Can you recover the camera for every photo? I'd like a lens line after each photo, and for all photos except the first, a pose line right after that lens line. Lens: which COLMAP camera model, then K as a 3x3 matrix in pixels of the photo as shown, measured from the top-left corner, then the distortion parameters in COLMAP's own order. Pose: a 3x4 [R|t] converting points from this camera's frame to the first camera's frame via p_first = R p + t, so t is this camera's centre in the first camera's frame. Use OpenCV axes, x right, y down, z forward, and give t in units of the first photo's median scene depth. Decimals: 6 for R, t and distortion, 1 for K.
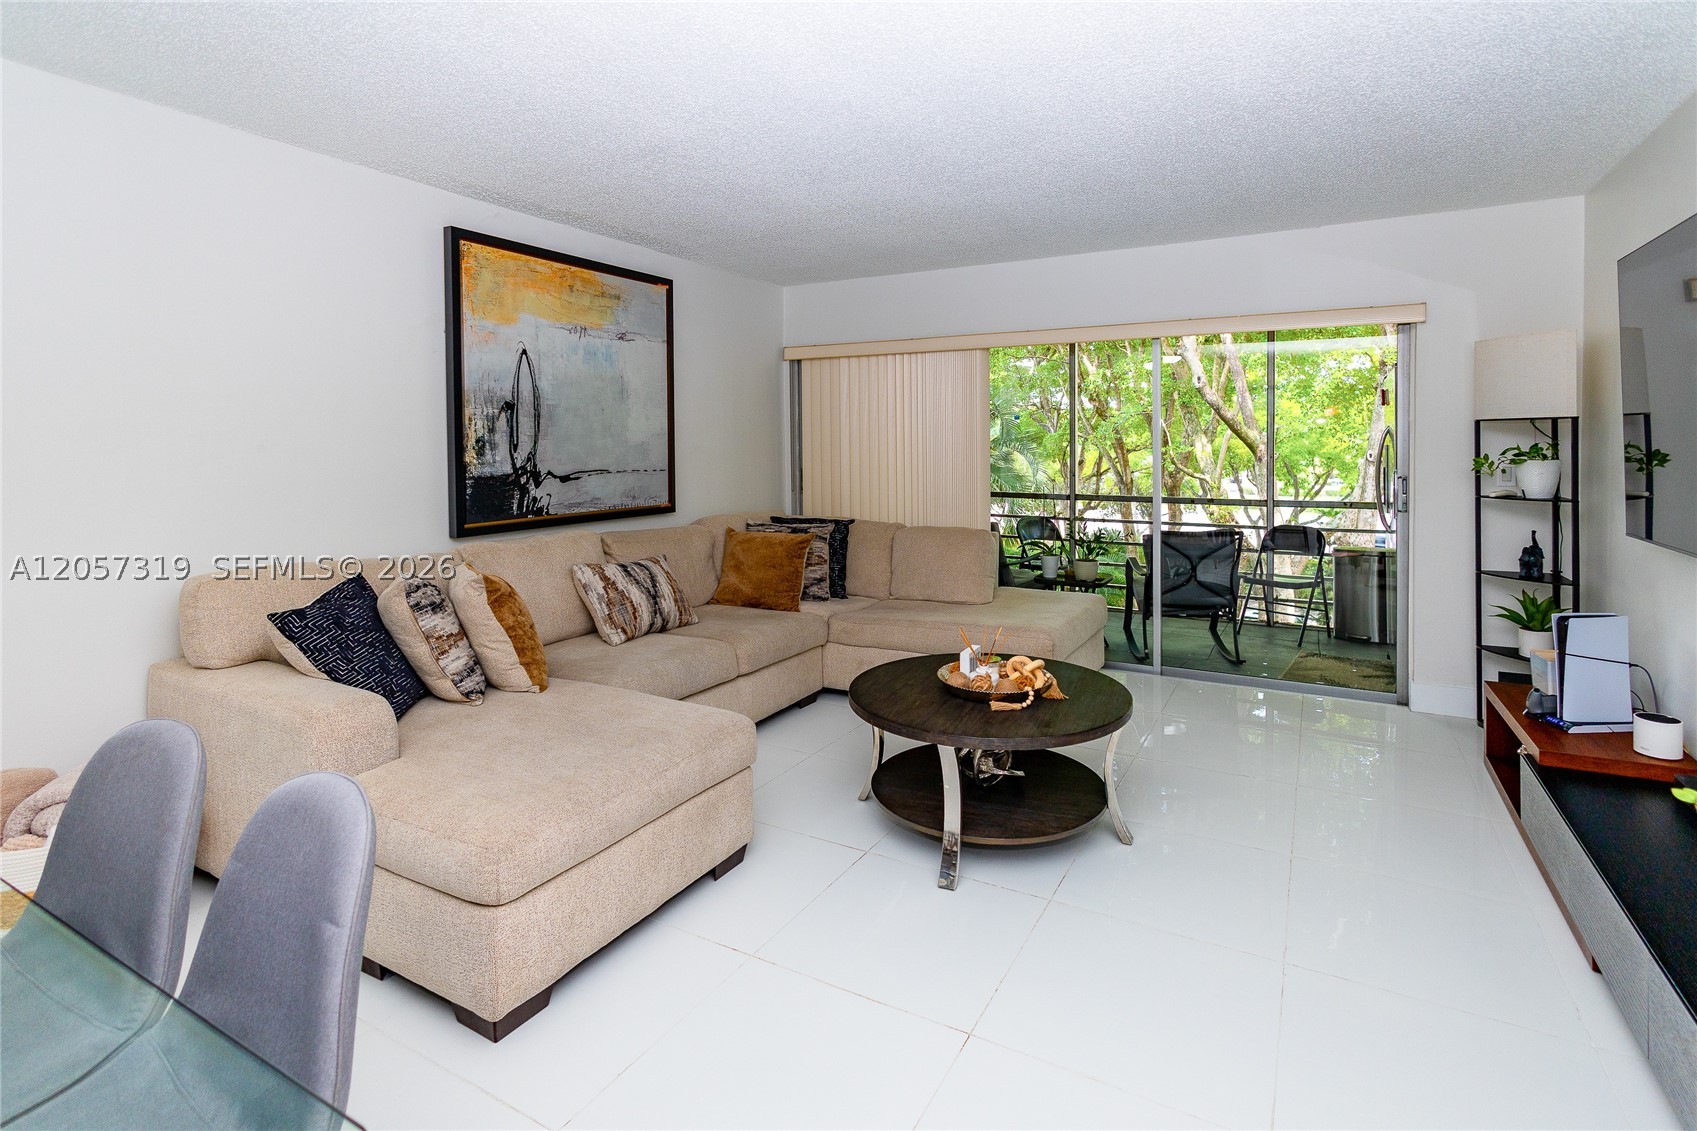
lens RADIAL K [[771.3, 0, 925.3], [0, 771.3, 451.2], [0, 0, 1]] dist [0.001286, 0.000318]
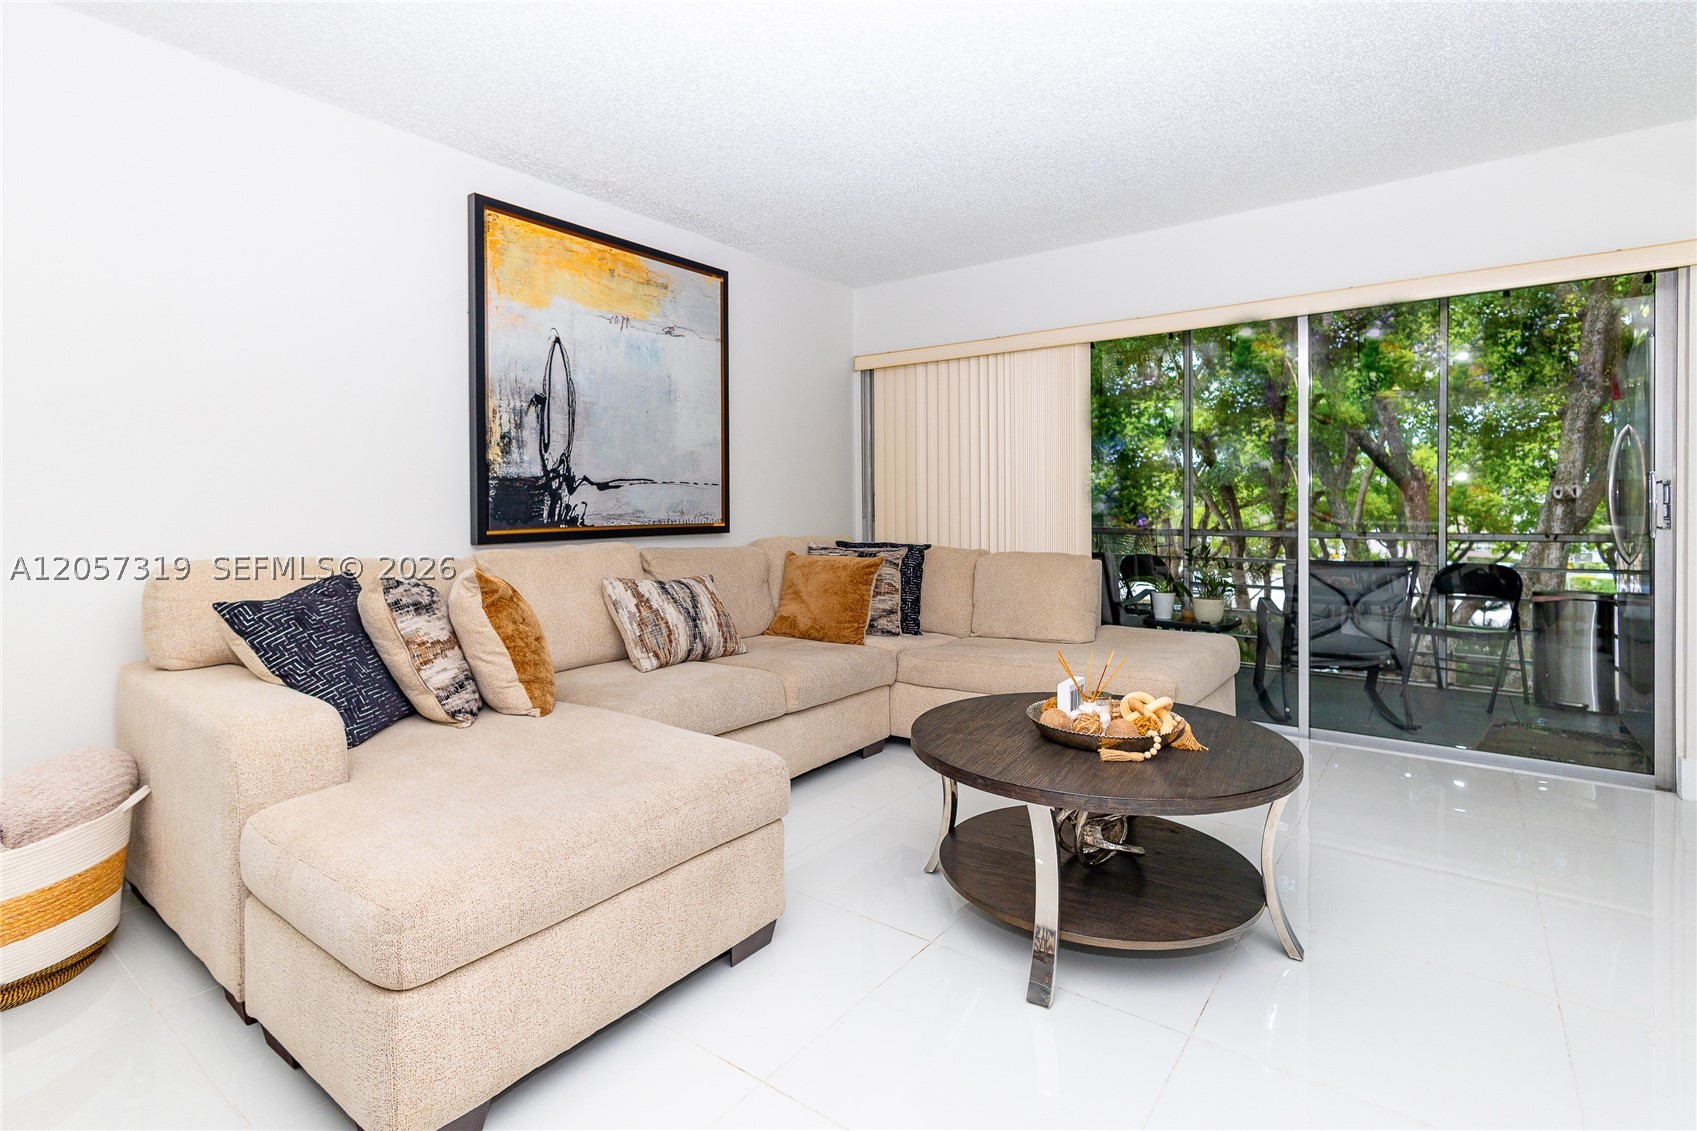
lens RADIAL K [[800.9, 0, 909.3], [0, 800.9, 499.1], [0, 0, 1]] dist [-0.000509, 0.000674]
pose [[0.991286, 0.002366, -0.131707, 0.003399], [-0.003701, 0.999944, -0.009893, 0.065316], [0.131677, 0.010295, 0.991239, 0.150224]]
